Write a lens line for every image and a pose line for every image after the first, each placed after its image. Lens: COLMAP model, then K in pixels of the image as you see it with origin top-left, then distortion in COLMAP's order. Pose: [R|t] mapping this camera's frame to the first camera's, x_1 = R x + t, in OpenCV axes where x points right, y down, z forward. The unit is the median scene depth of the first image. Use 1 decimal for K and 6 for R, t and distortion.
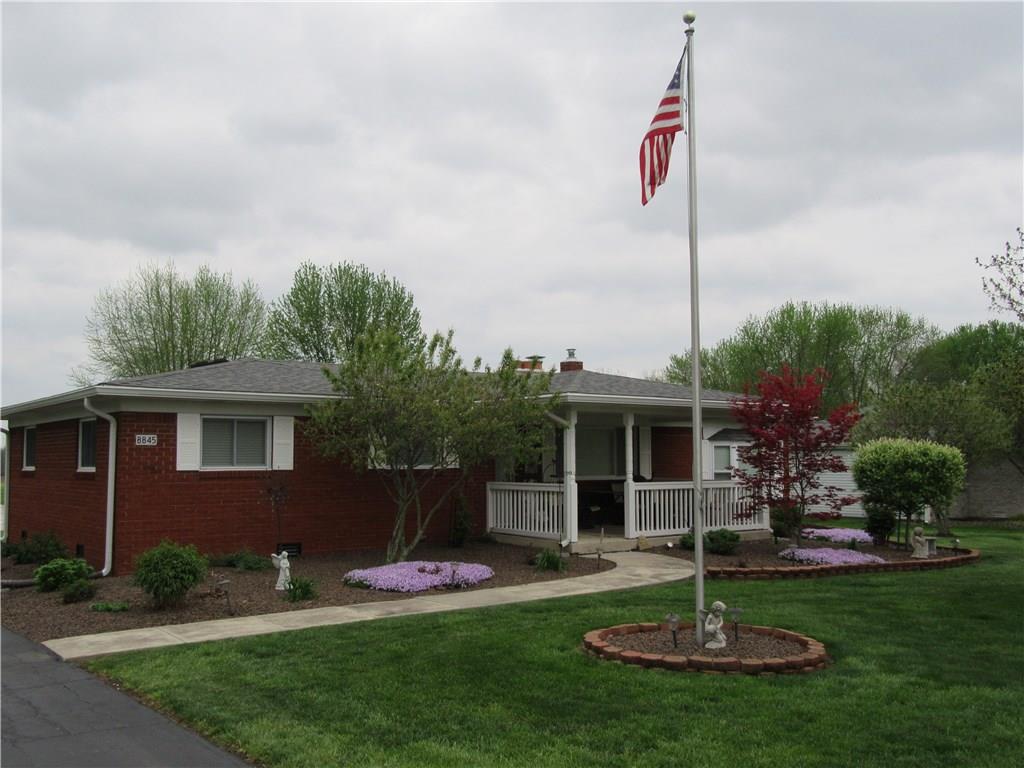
lens RADIAL K [[1018.6, 0, 509.2], [0, 1018.6, 383.8], [0, 0, 1]] dist [0.036493, 0.000000]
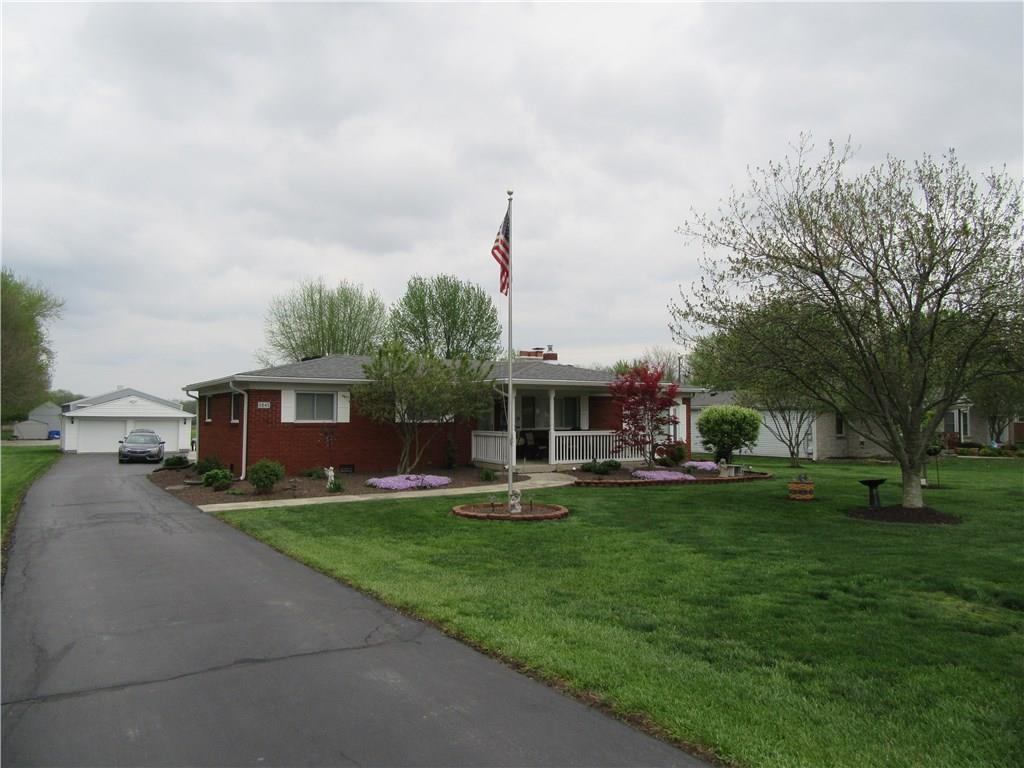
lens RADIAL K [[760.0, 0, 514.5], [0, 760.0, 378.1], [0, 0, 1]] dist [-0.014844, 0.012289]
pose [[0.996620, 0.000412, -0.082146, 0.173648], [0.001673, 0.999678, 0.025316, -0.023143], [0.082130, -0.025368, 0.996299, -0.257558]]
